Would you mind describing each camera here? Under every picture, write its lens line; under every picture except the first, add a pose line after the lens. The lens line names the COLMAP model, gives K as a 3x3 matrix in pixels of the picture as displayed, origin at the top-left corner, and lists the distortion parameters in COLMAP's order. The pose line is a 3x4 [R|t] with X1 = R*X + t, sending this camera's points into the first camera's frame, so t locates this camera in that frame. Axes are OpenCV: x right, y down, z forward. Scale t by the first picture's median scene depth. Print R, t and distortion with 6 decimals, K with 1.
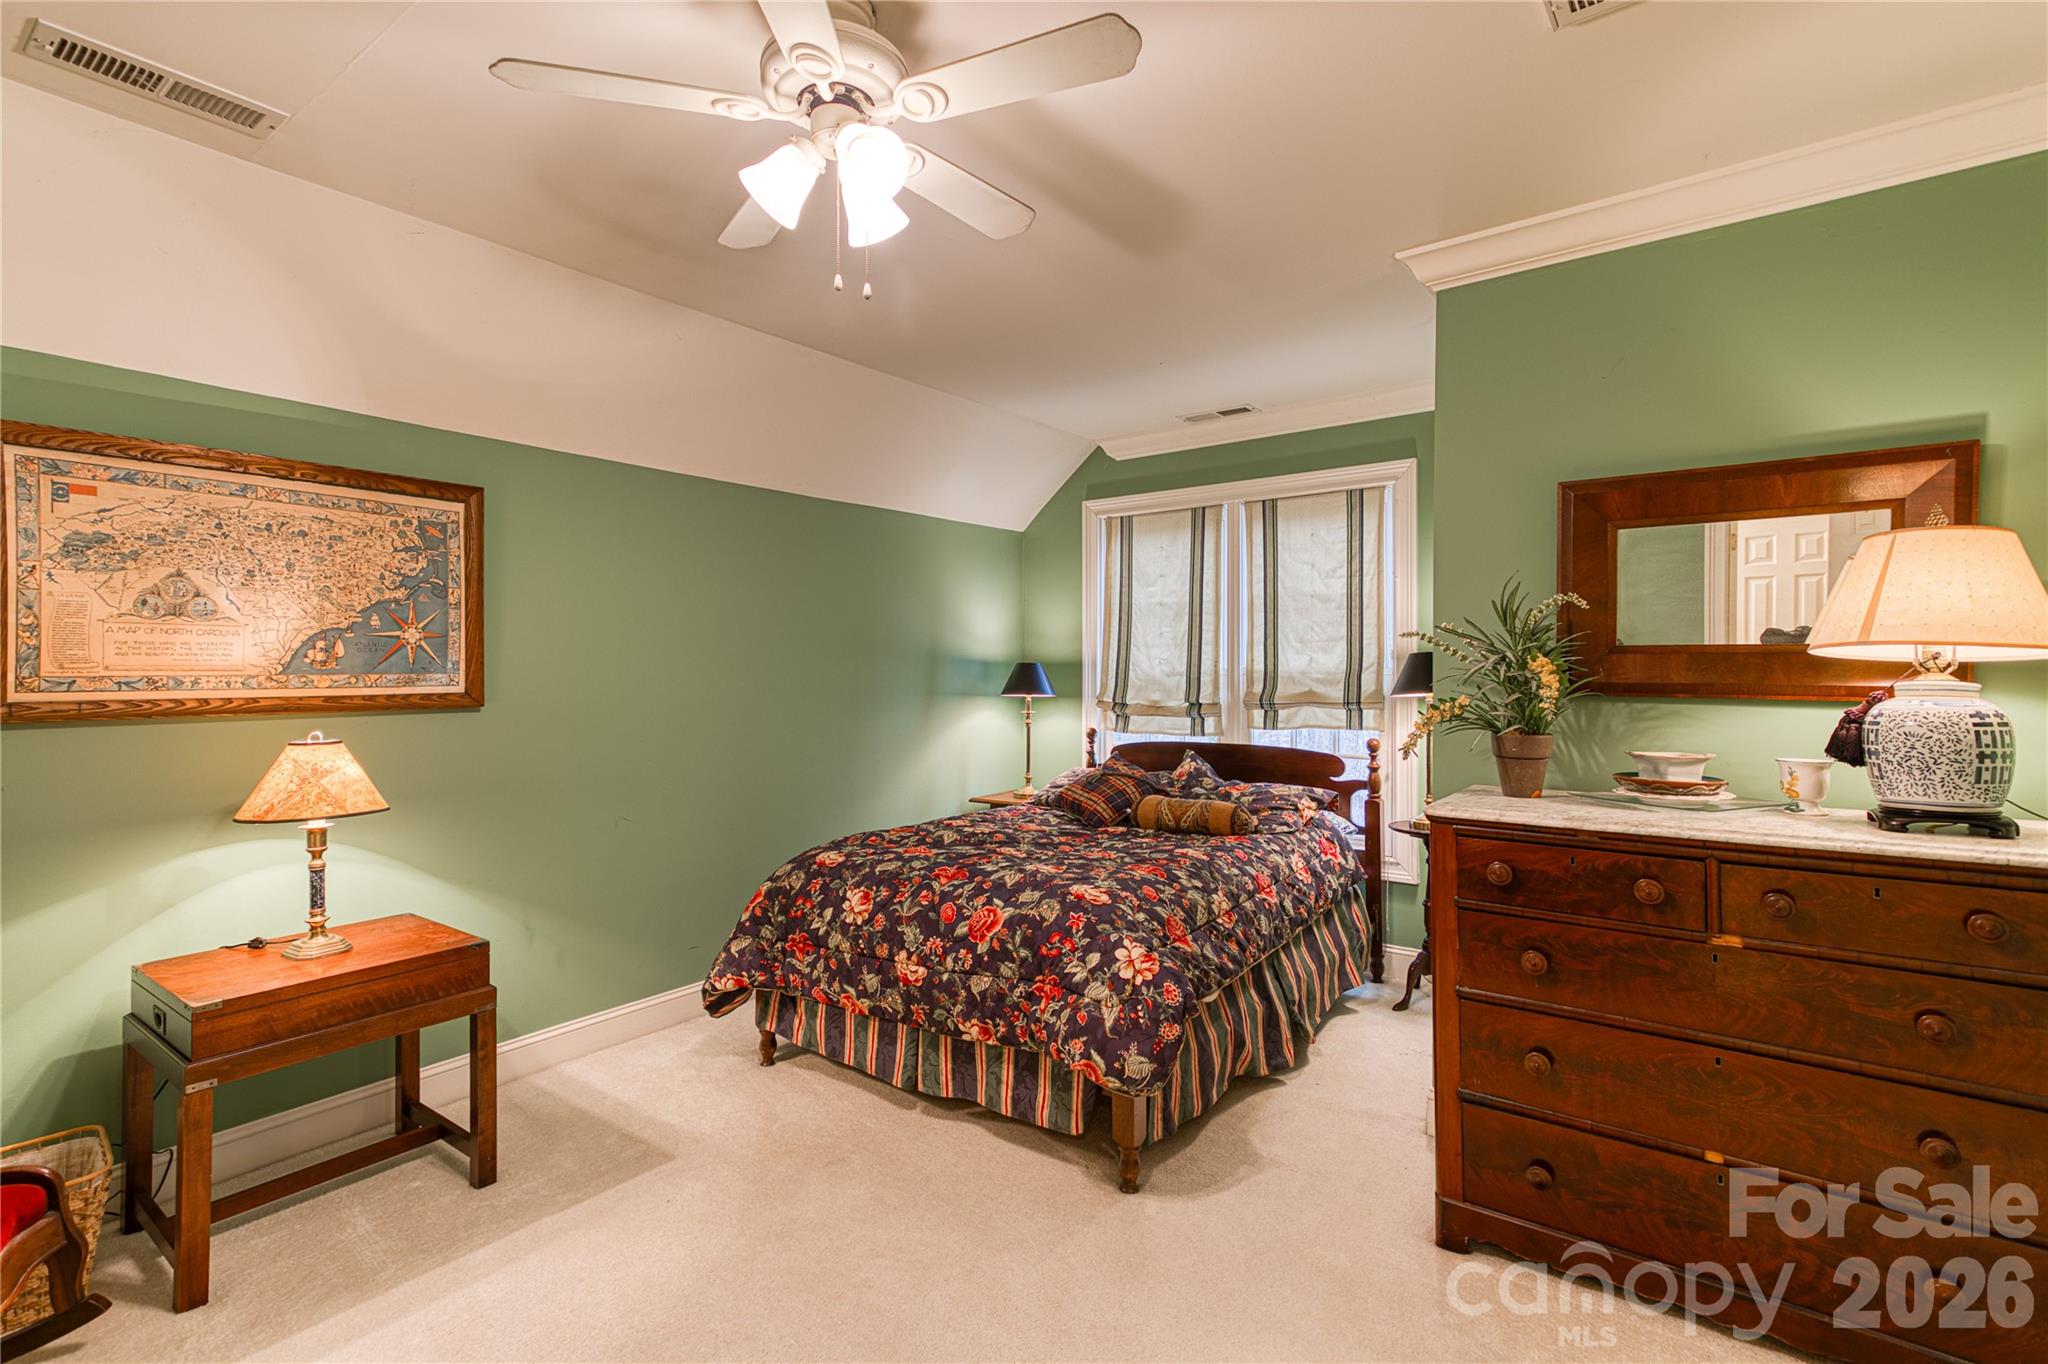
lens RADIAL K [[992.8, 0, 1016.7], [0, 992.8, 659.6], [0, 0, 1]] dist [0.028567, 0.005316]
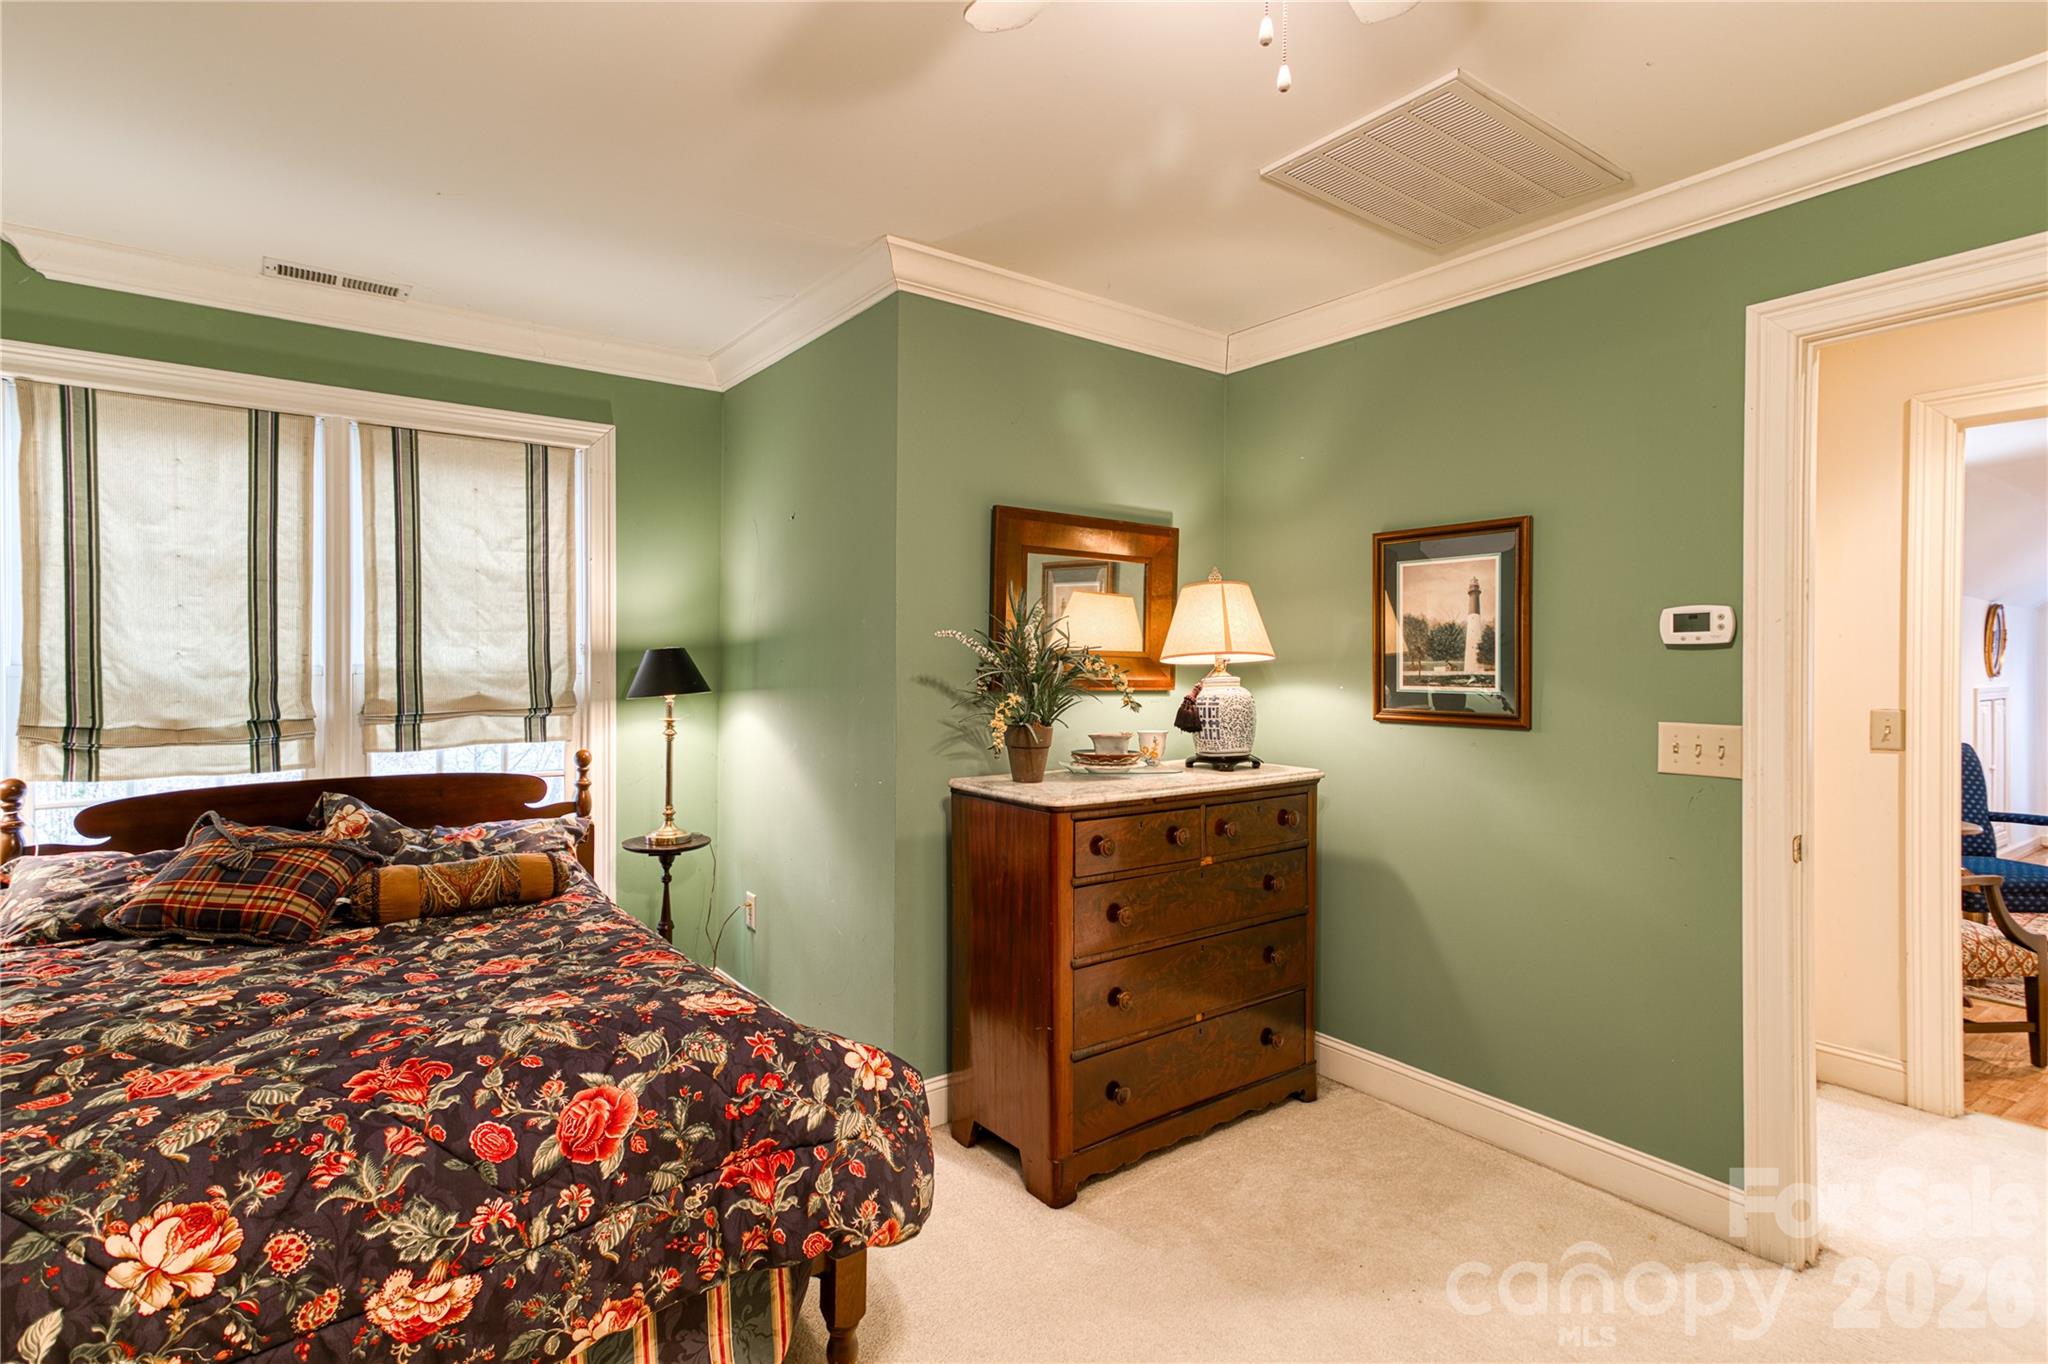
lens RADIAL K [[992.8, 0, 1016.7], [0, 992.8, 659.6], [0, 0, 1]] dist [0.028567, 0.005316]
pose [[0.286575, 0.008681, 0.958018, -0.334168], [-0.012330, 0.999910, -0.005373, 0.003437], [-0.957978, -0.010272, 0.286656, 0.403990]]
